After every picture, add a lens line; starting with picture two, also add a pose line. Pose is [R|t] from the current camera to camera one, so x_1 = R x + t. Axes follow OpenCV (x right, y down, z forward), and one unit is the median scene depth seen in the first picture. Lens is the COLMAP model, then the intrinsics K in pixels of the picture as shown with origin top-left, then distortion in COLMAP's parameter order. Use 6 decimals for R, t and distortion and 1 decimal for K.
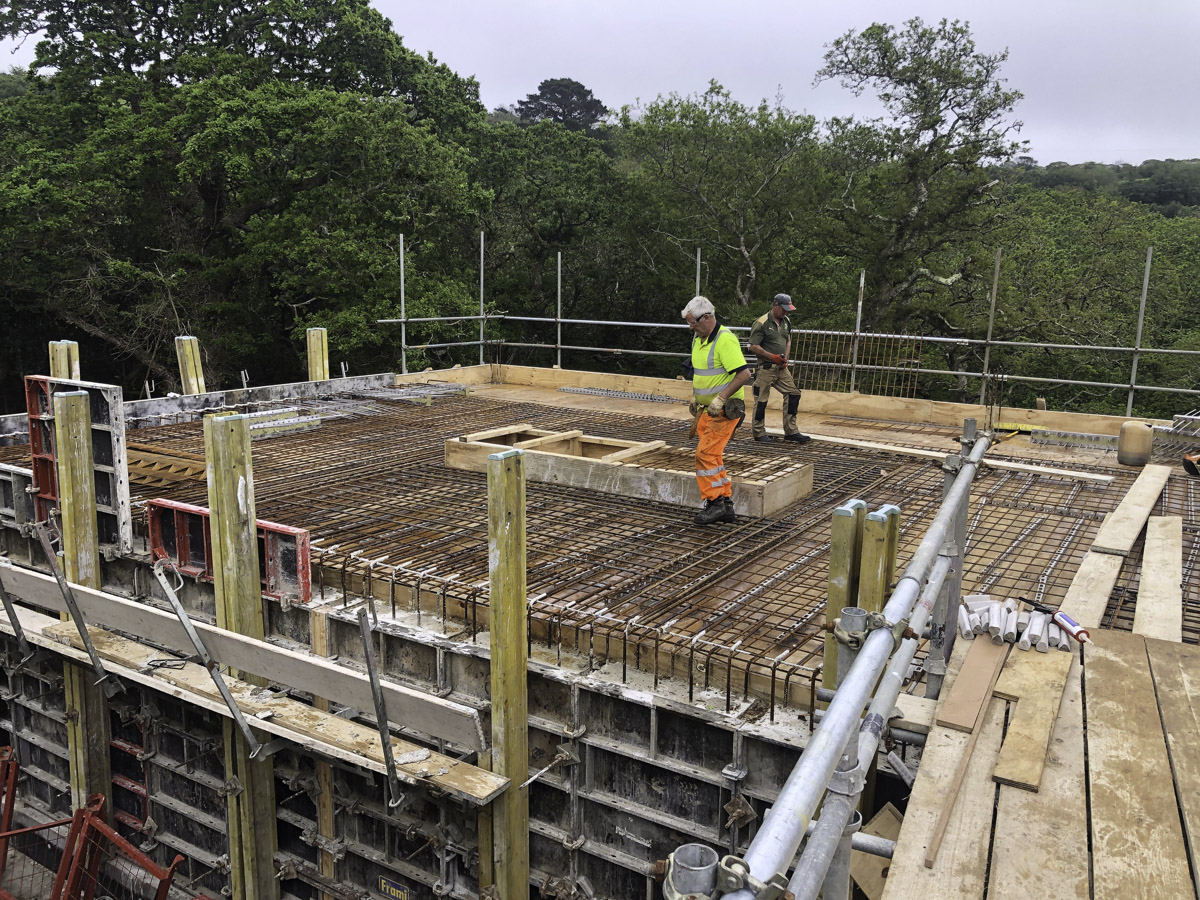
lens RADIAL K [[974.4, 0, 611.0], [0, 974.4, 431.9], [0, 0, 1]] dist [0.017271, 0.004983]
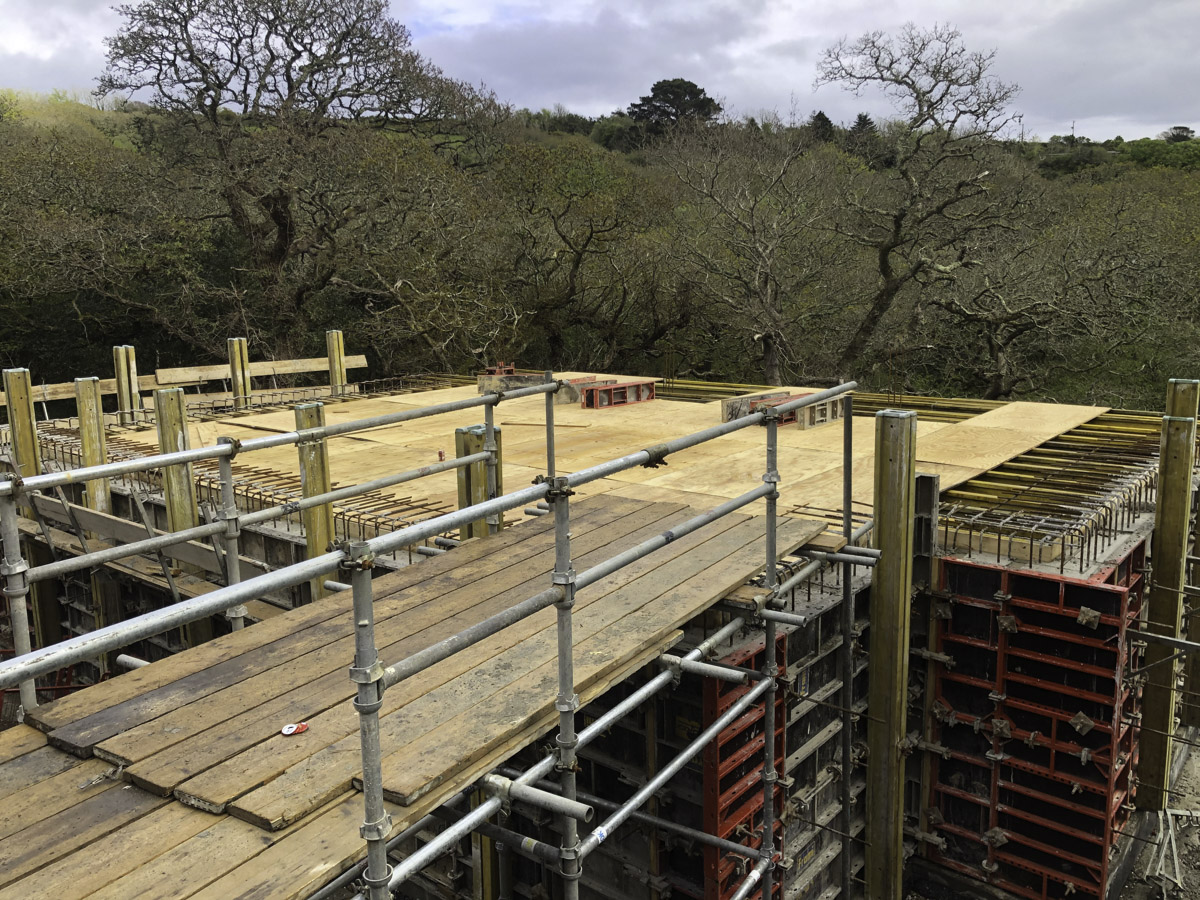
lens RADIAL K [[967.5, 0, 603.5], [0, 967.5, 447.7], [0, 0, 1]] dist [0.028794, 0.008041]
pose [[0.990035, -0.011677, -0.140335, 0.128909], [0.014062, 0.999773, 0.016014, 0.016396], [0.140116, -0.017828, 0.989975, -0.097309]]
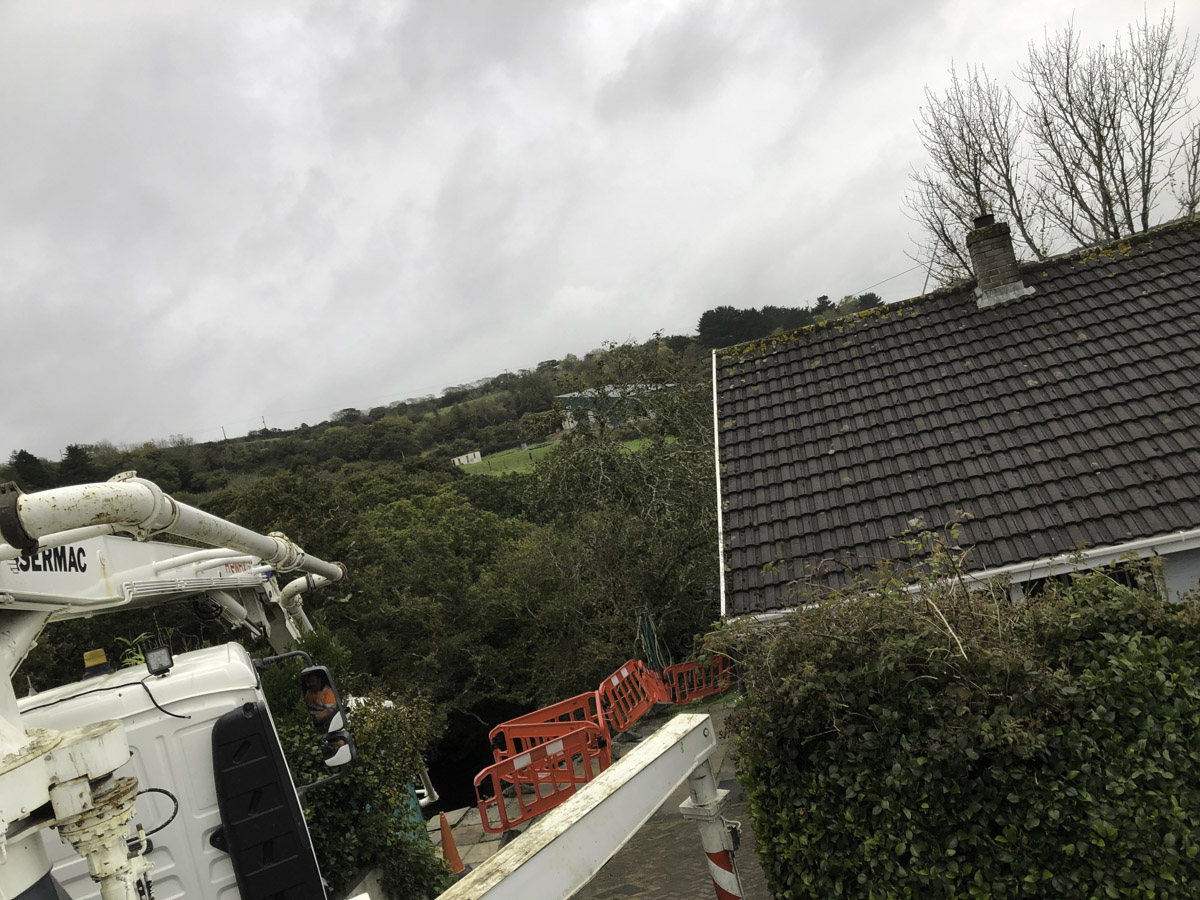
lens RADIAL K [[960.2, 0, 605.5], [0, 960.2, 454.2], [0, 0, 1]] dist [0.075306, -0.096858]
pose [[0.778391, -0.230746, 0.583836, -0.234935], [0.359298, 0.926367, -0.112907, -0.029249], [-0.514794, 0.297657, 0.803982, -0.716376]]
